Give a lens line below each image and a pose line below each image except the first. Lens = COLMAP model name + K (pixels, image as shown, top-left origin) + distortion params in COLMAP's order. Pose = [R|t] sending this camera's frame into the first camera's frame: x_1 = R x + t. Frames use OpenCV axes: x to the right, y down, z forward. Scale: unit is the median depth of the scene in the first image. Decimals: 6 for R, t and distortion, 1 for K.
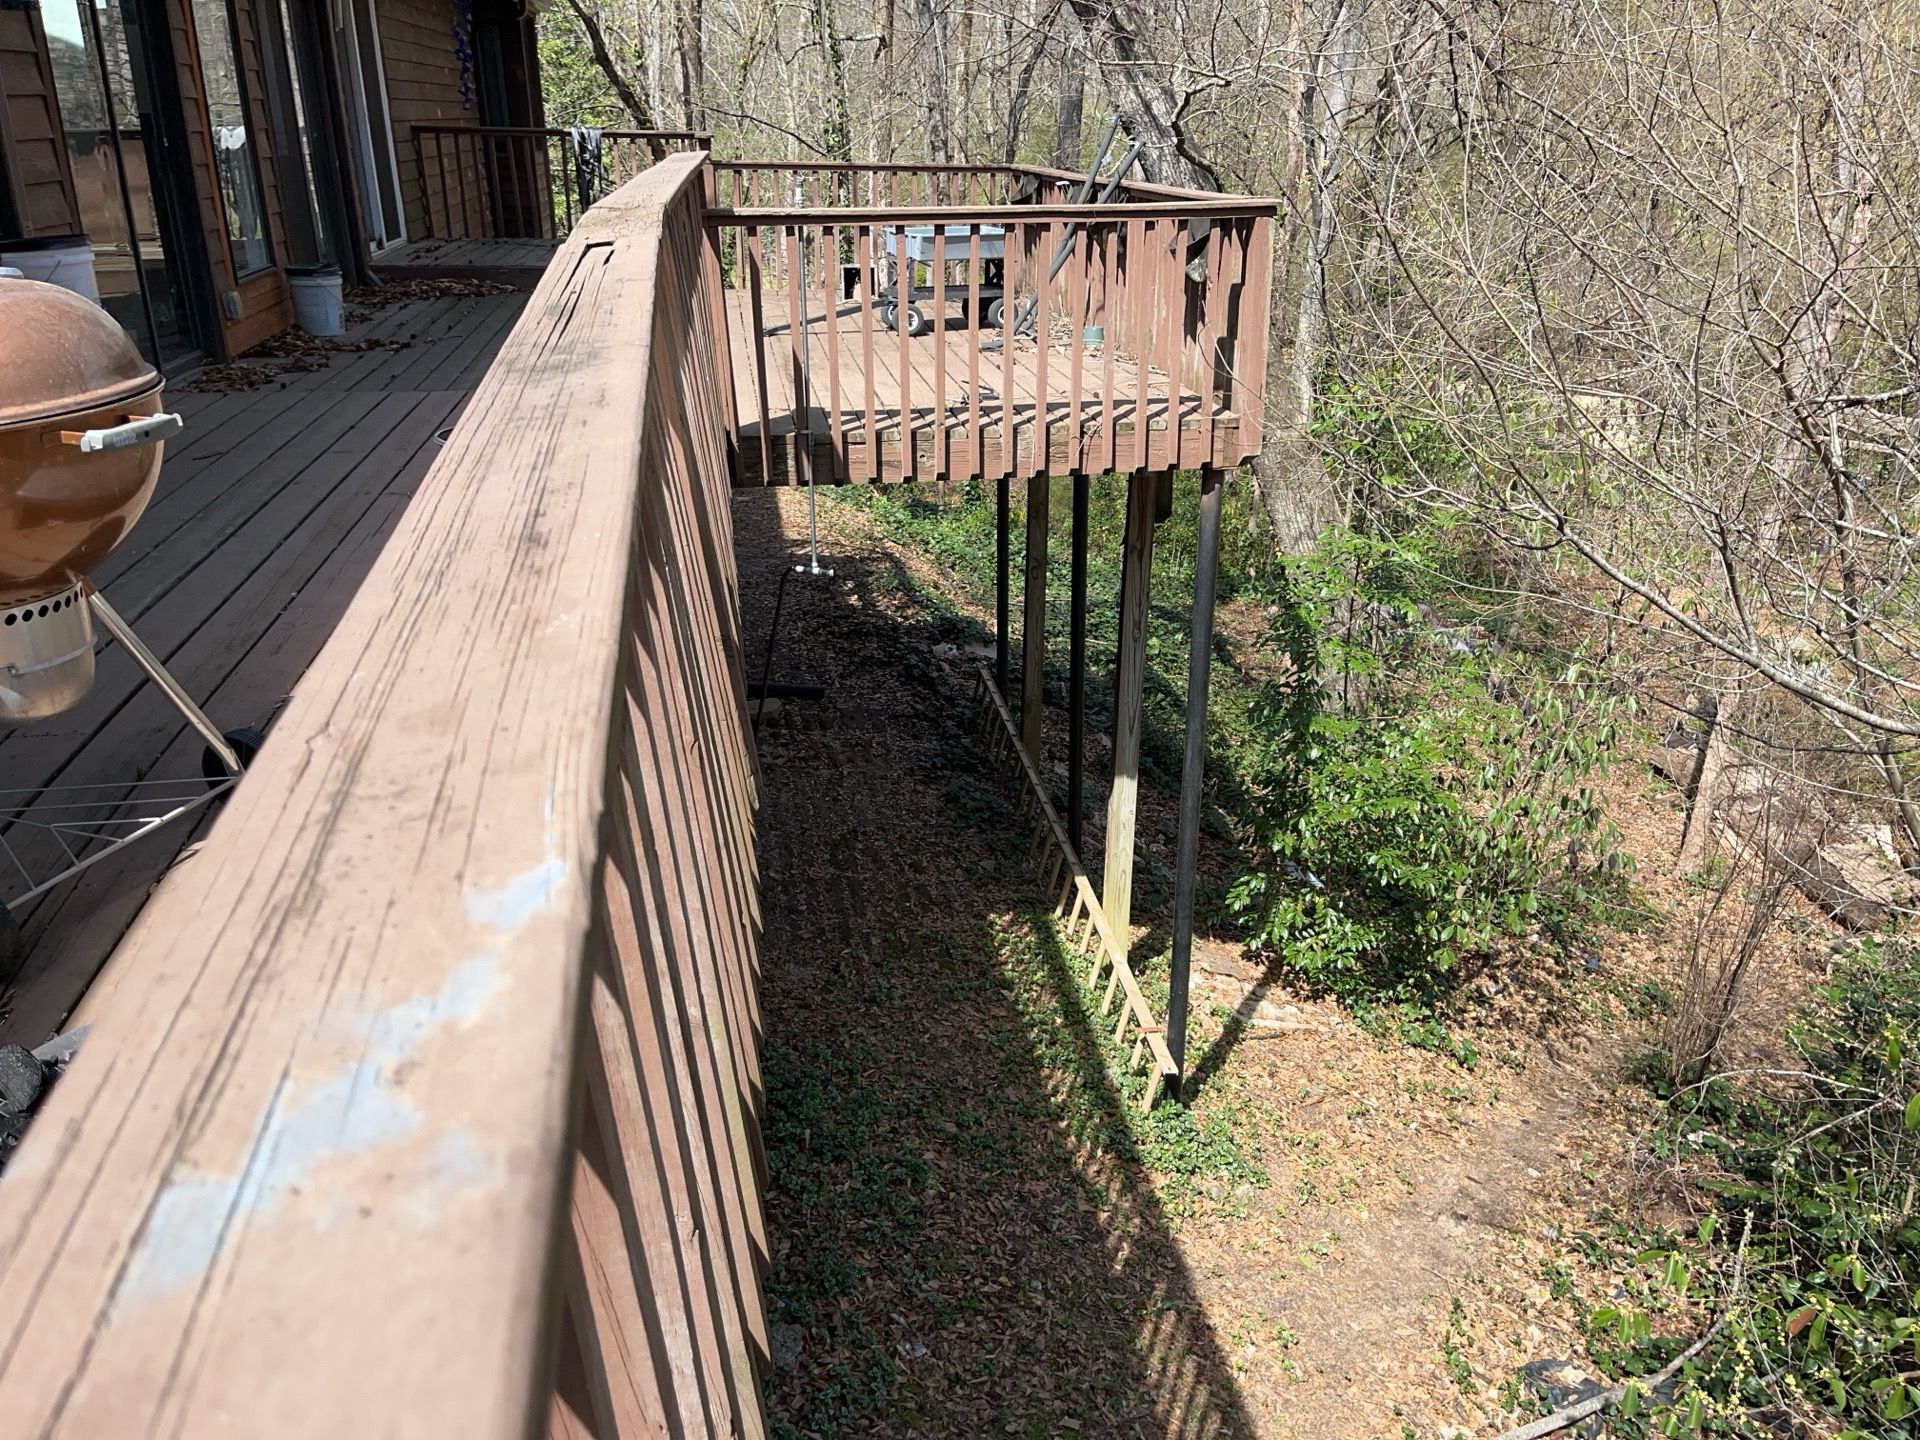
lens RADIAL K [[1455.2, 0, 960.0], [0, 1455.2, 720.0], [0, 0, 1]] dist [0.012201, 0.007148]
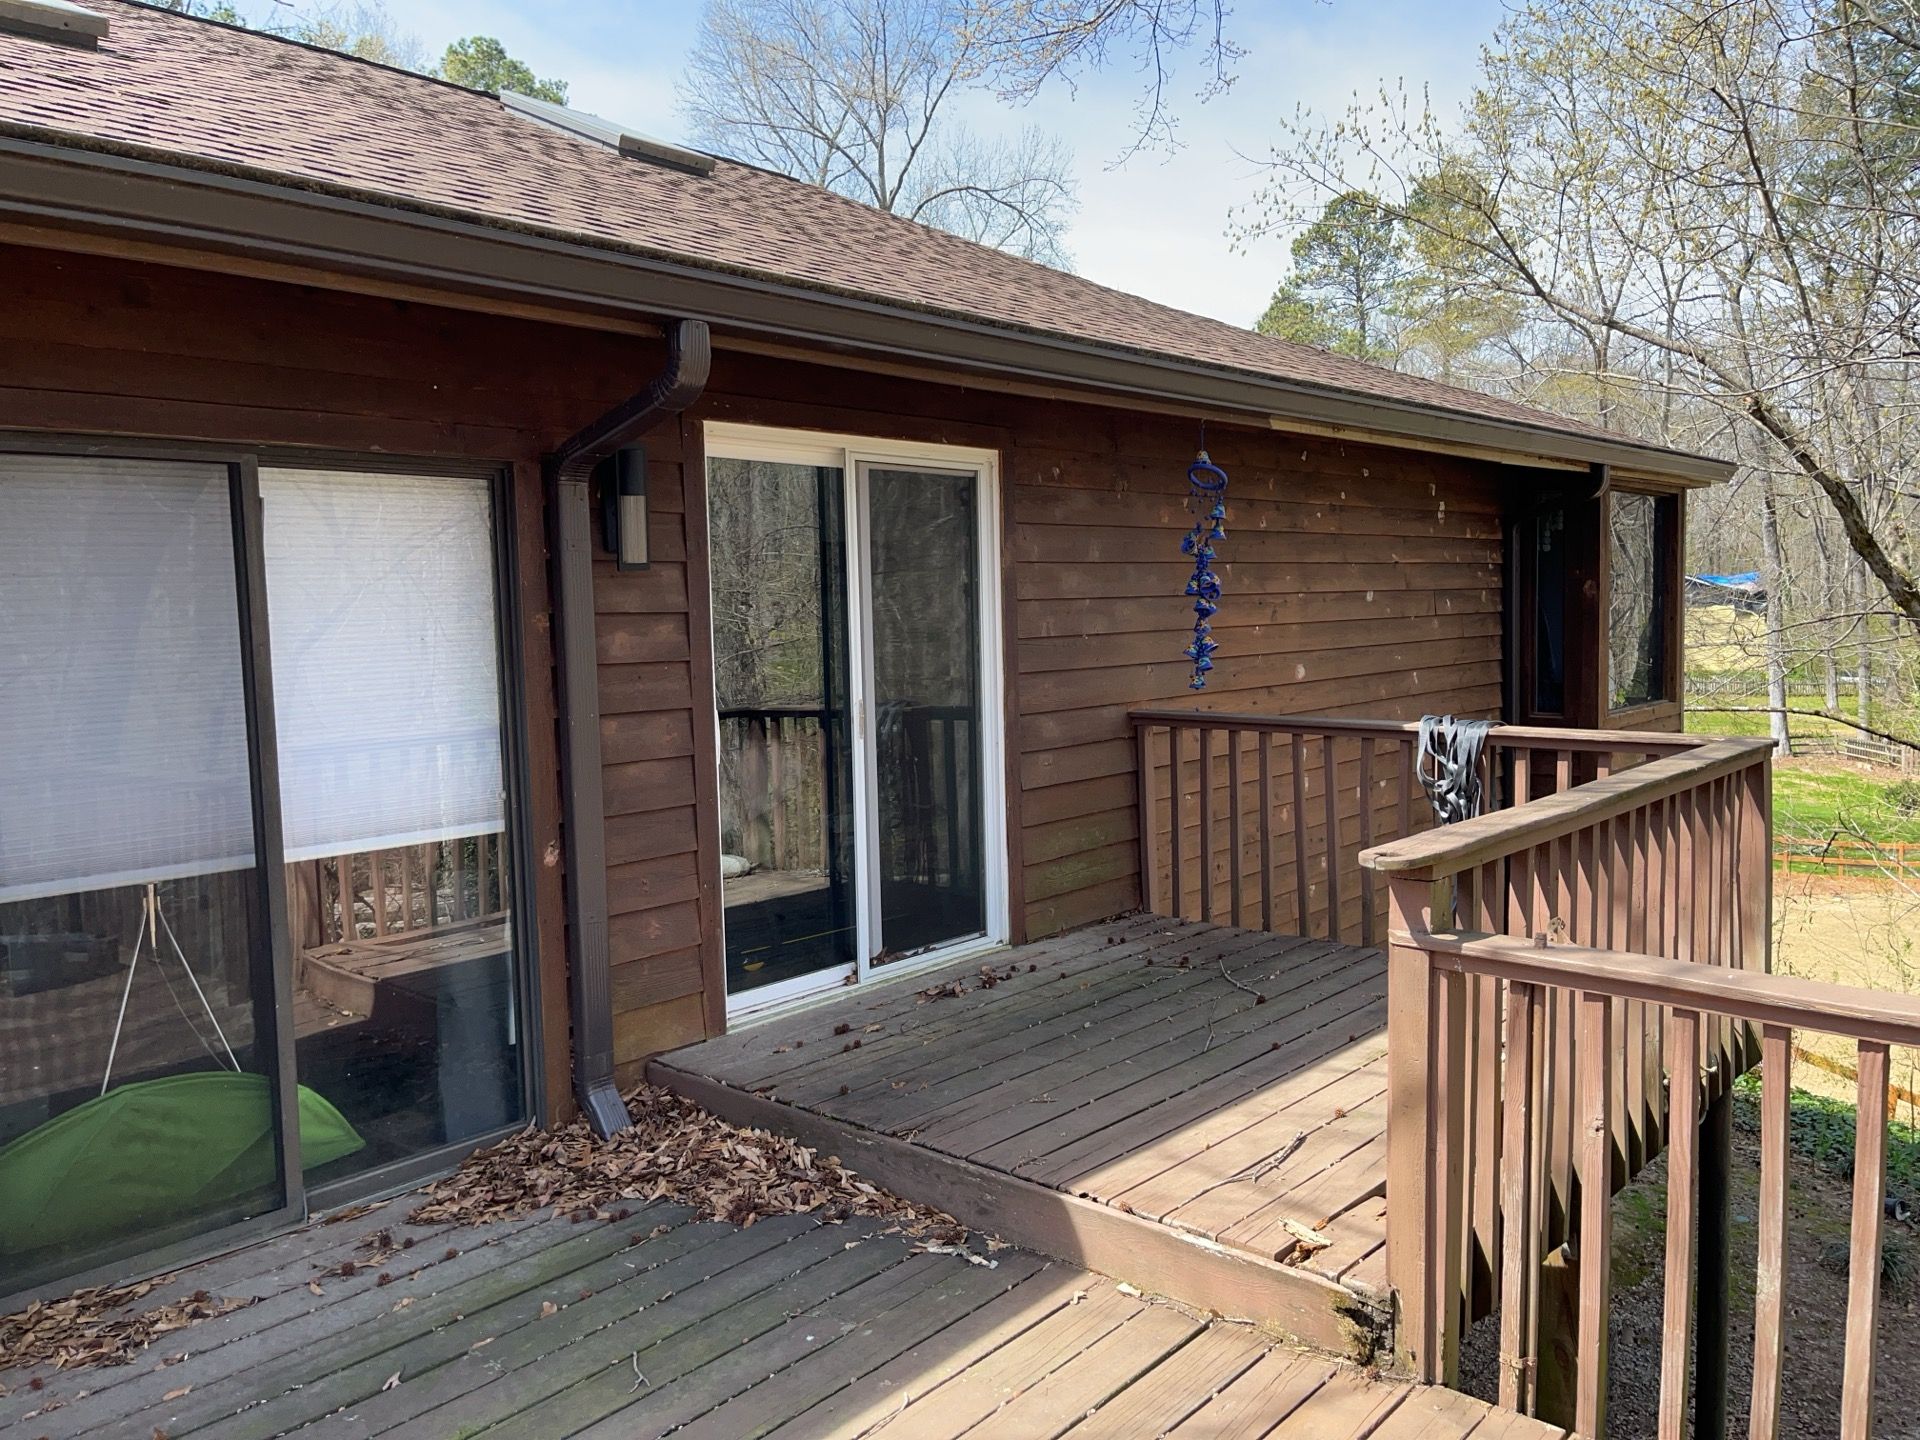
lens RADIAL K [[1443.7, 0, 960.0], [0, 1443.7, 720.0], [0, 0, 1]] dist [0.065883, -0.091429]
pose [[0.628872, 0.038760, -0.776542, -0.015296], [-0.270564, 0.947243, -0.171832, -0.337010], [0.728914, 0.318165, 0.606182, 0.727612]]
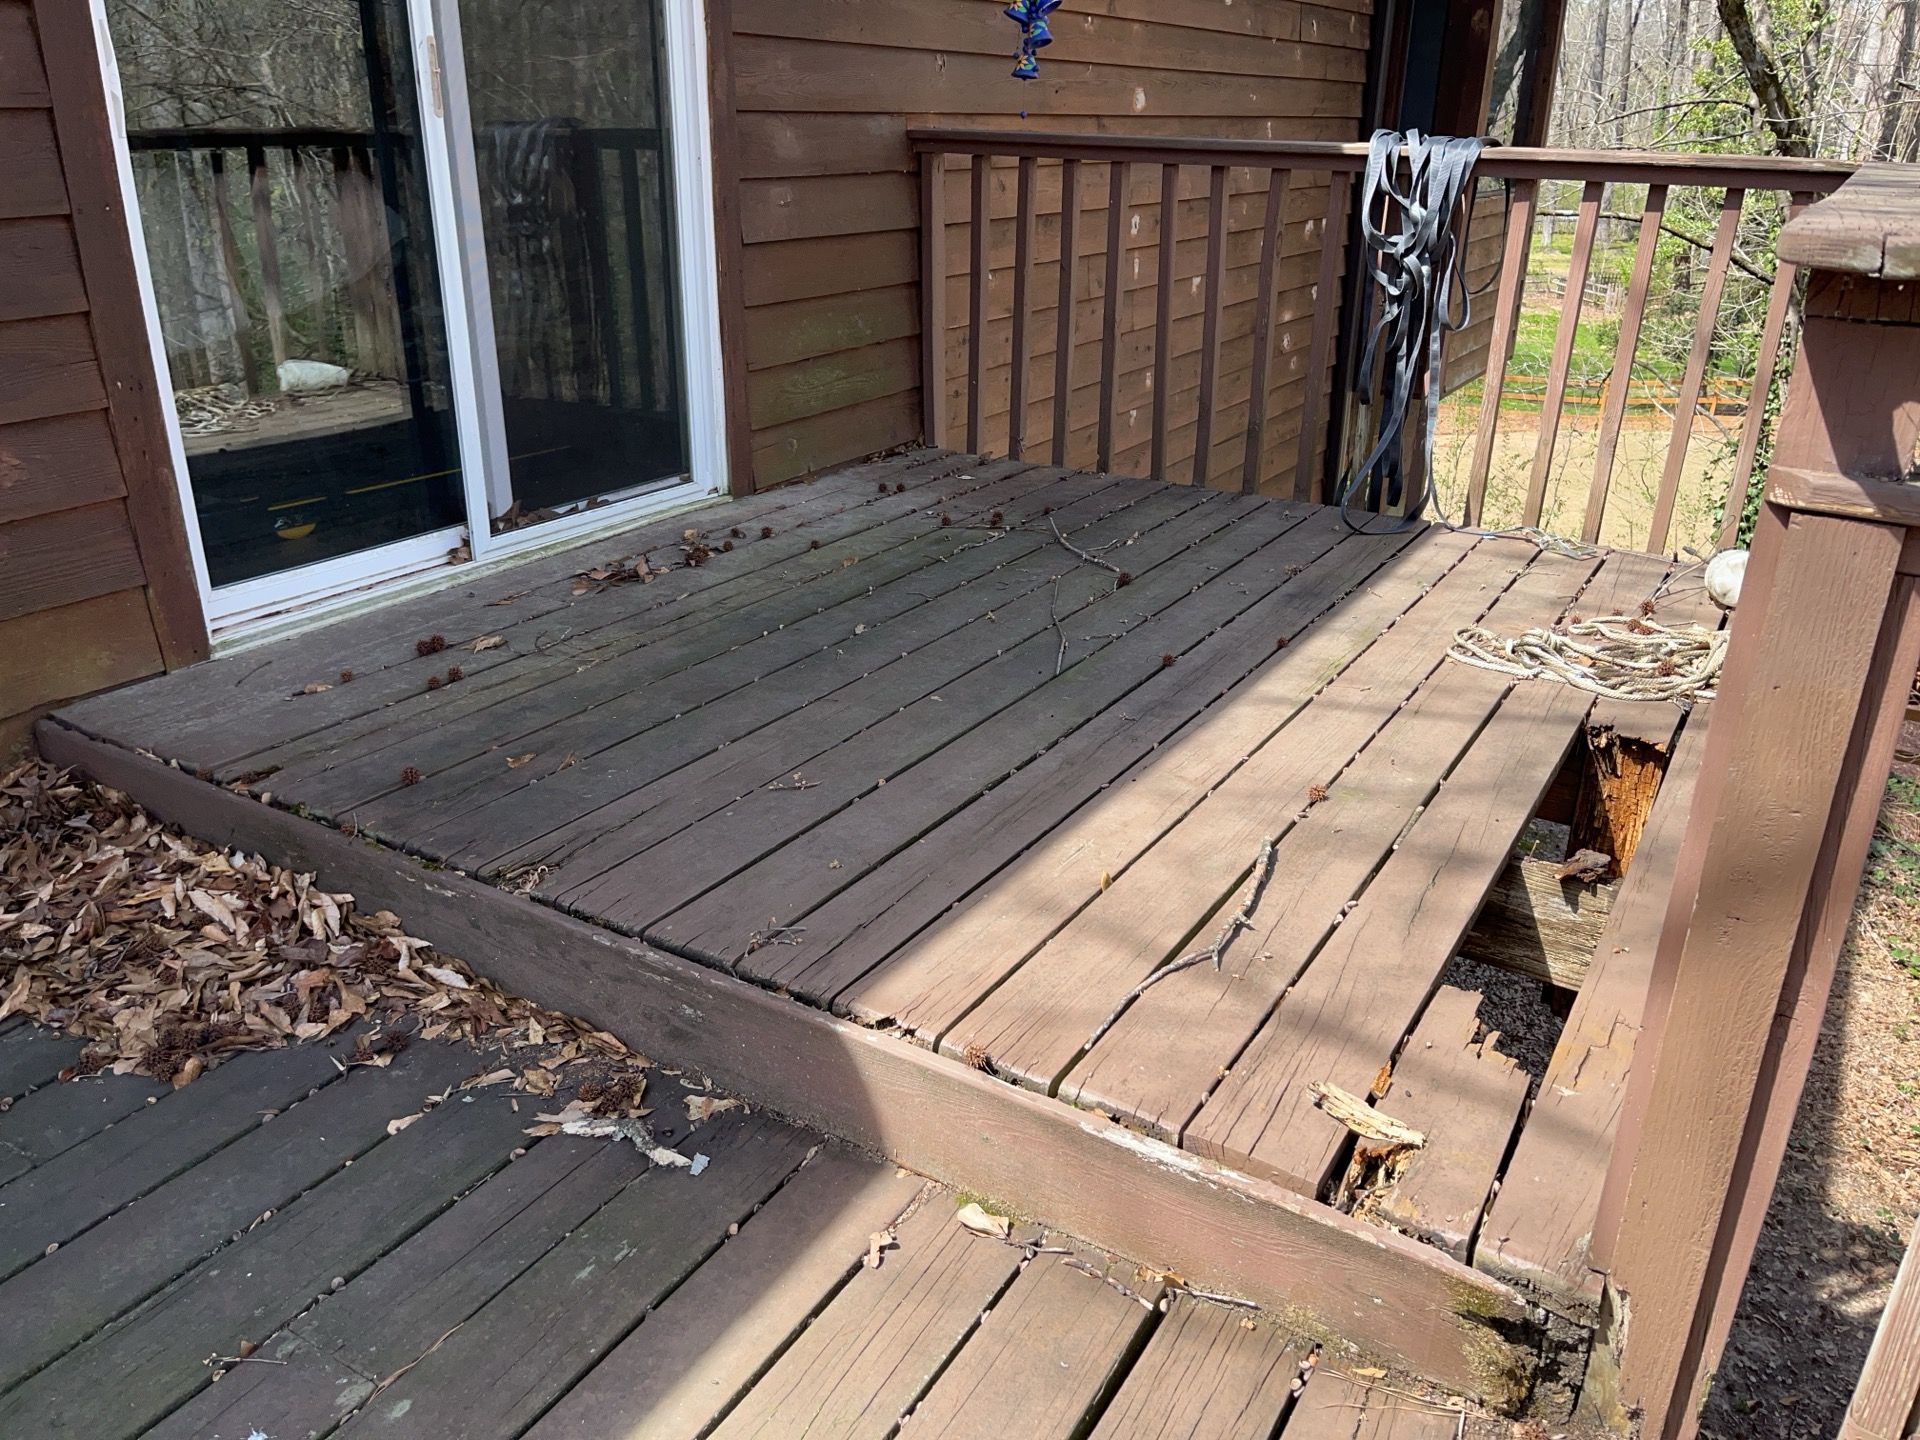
lens RADIAL K [[1443.7, 0, 960.0], [0, 1443.7, 720.0], [0, 0, 1]] dist [0.065883, -0.091429]
pose [[0.758665, 0.254558, -0.599690, -0.149191], [-0.258581, 0.962549, 0.081456, -0.345582], [0.597966, 0.093271, 0.796076, 0.850885]]
